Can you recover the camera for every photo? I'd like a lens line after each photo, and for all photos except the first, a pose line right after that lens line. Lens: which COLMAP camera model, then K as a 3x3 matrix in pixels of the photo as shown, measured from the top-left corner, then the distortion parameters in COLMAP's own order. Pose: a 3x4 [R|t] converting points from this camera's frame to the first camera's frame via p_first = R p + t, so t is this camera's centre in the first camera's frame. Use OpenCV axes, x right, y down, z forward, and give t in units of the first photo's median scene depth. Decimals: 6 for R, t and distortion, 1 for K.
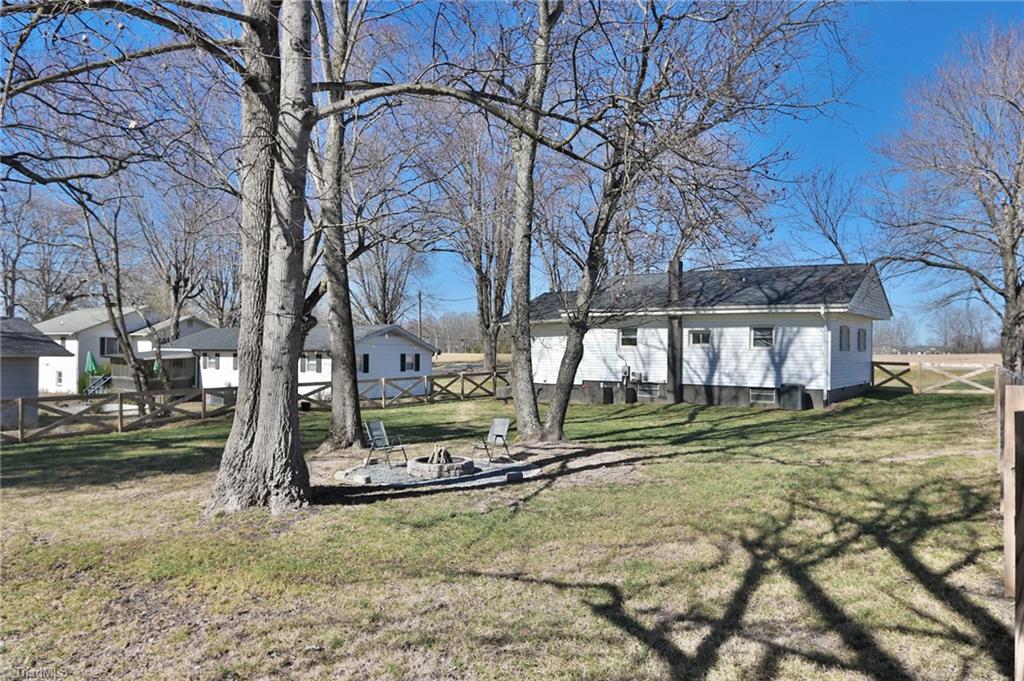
lens RADIAL K [[718.6, 0, 512.0], [0, 718.6, 340.5], [0, 0, 1]] dist [-0.008687, 0.001343]
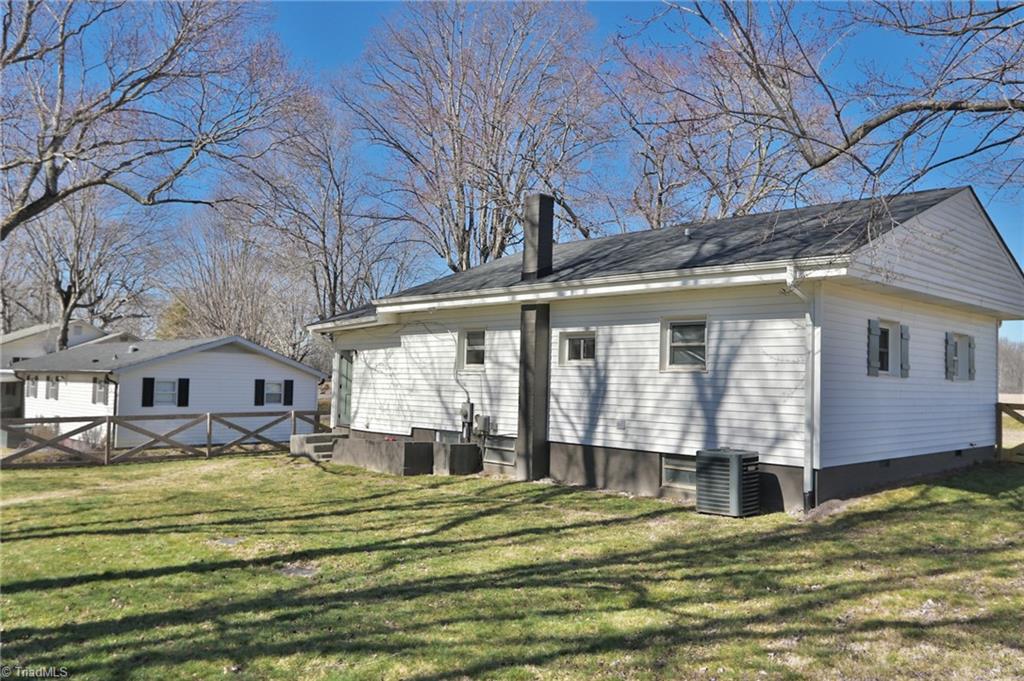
lens RADIAL K [[770.9, 0, 512.0], [0, 770.9, 340.5], [0, 0, 1]] dist [0.000035, 0.001127]
pose [[0.979993, 0.001617, -0.199025, 0.390836], [-0.010111, 0.999080, -0.041670, 0.016672], [0.198775, 0.042849, 0.979108, 0.572960]]
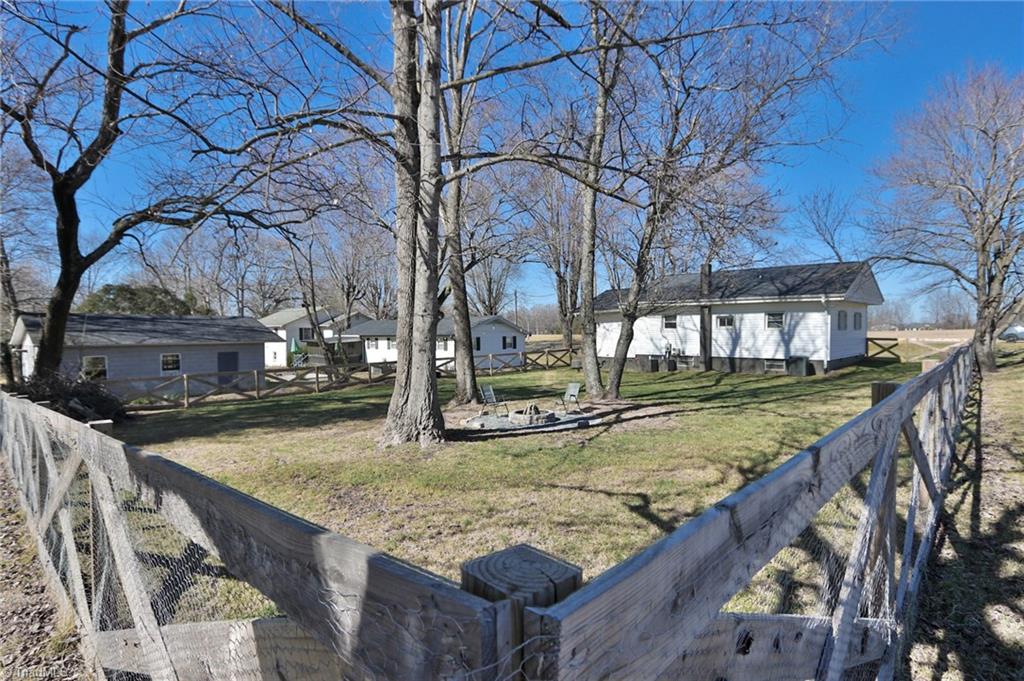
lens RADIAL K [[529.9, 0, 512.0], [0, 529.9, 340.5], [0, 0, 1]] dist [-0.001870, -0.000186]
pose [[0.990727, -0.012992, -0.135247, 0.004069], [0.016956, 0.999459, 0.028199, -0.004342], [0.134808, -0.030231, 0.990411, -0.029785]]
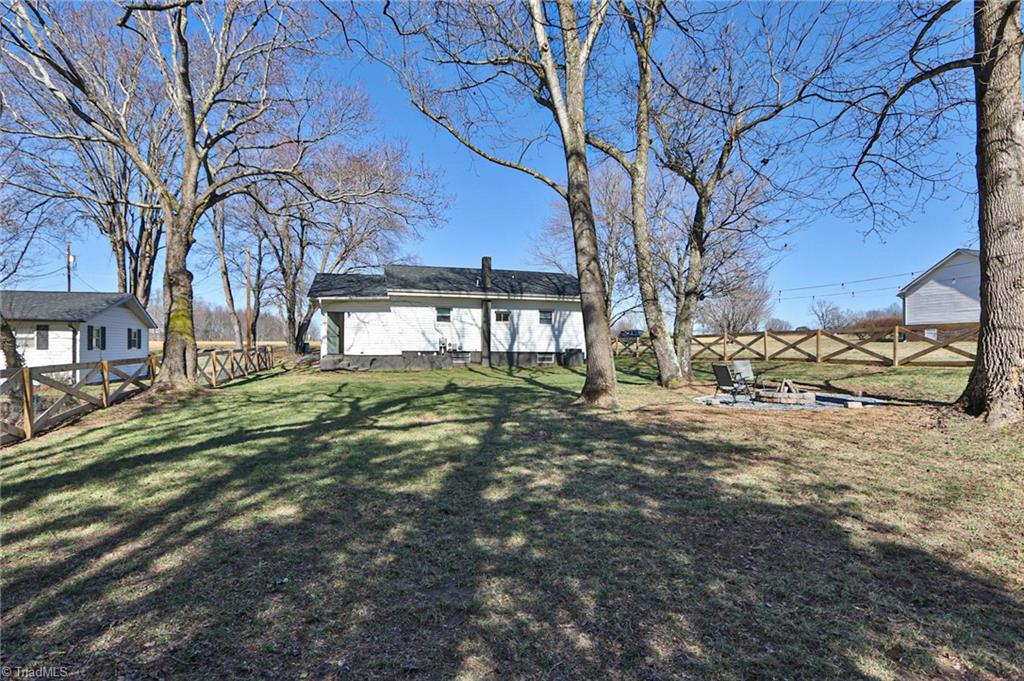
lens RADIAL K [[529.9, 0, 512.0], [0, 529.9, 340.5], [0, 0, 1]] dist [-0.001870, -0.000186]
pose [[0.655409, -0.012581, 0.755169, -0.576605], [-0.018390, 0.999299, 0.032609, 0.009558], [-0.755050, -0.035260, 0.654718, 0.406804]]
